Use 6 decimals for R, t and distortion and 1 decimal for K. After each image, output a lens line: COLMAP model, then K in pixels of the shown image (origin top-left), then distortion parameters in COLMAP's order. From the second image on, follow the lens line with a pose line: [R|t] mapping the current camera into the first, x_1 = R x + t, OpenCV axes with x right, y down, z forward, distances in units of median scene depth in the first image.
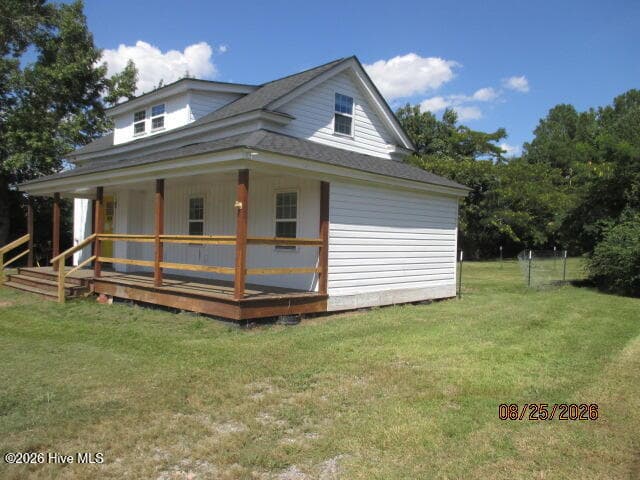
lens RADIAL K [[520.1, 0, 320.0], [0, 520.1, 240.0], [0, 0, 1]] dist [-0.047084, -0.004865]
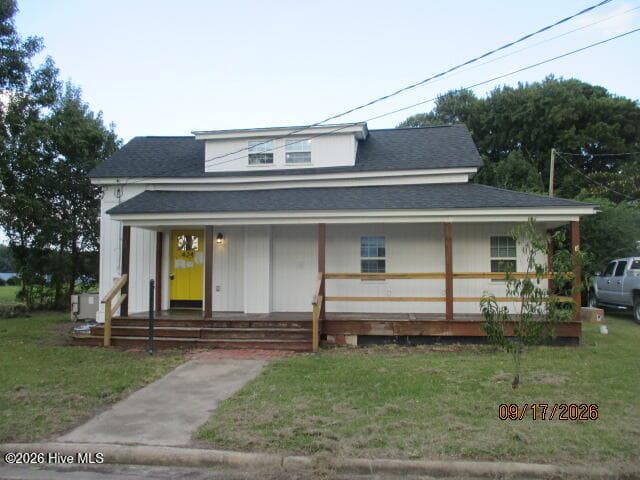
lens RADIAL K [[510.5, 0, 320.0], [0, 510.5, 240.0], [0, 0, 1]] dist [-0.046114, -0.003961]
pose [[0.810835, 0.017421, 0.585015, -0.814239], [0.015993, 0.998524, -0.051902, -0.018955], [-0.585056, 0.051440, 0.809360, 0.196568]]
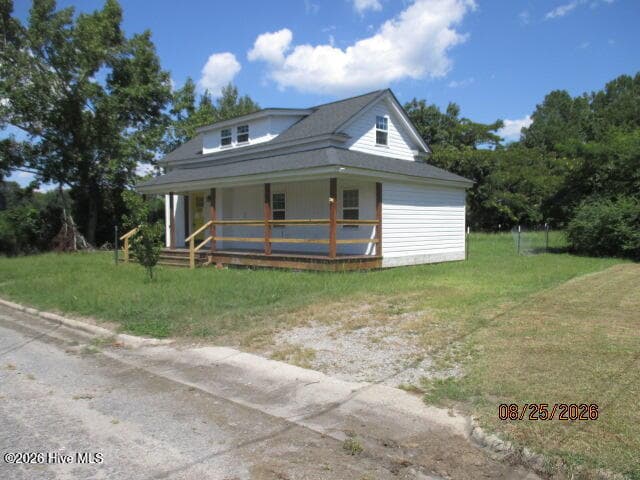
lens RADIAL K [[510.5, 0, 320.0], [0, 510.5, 240.0], [0, 0, 1]] dist [-0.046114, -0.003961]
pose [[0.999610, -0.026225, -0.009576, -0.101525], [0.026504, 0.999189, 0.030299, 0.004135], [0.008774, -0.030541, 0.999495, -0.331203]]
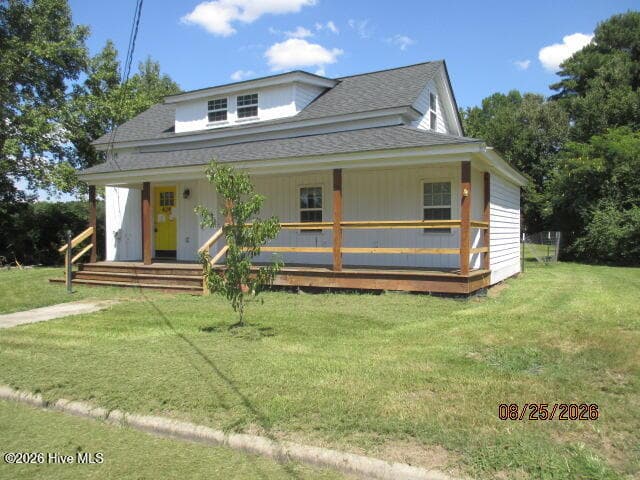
lens RADIAL K [[520.1, 0, 320.0], [0, 520.1, 240.0], [0, 0, 1]] dist [-0.047084, -0.004865]
pose [[0.963025, -0.027779, 0.267976, -0.437249], [0.023758, 0.999551, 0.018236, 0.004639], [-0.268362, -0.011195, 0.963253, -0.004575]]
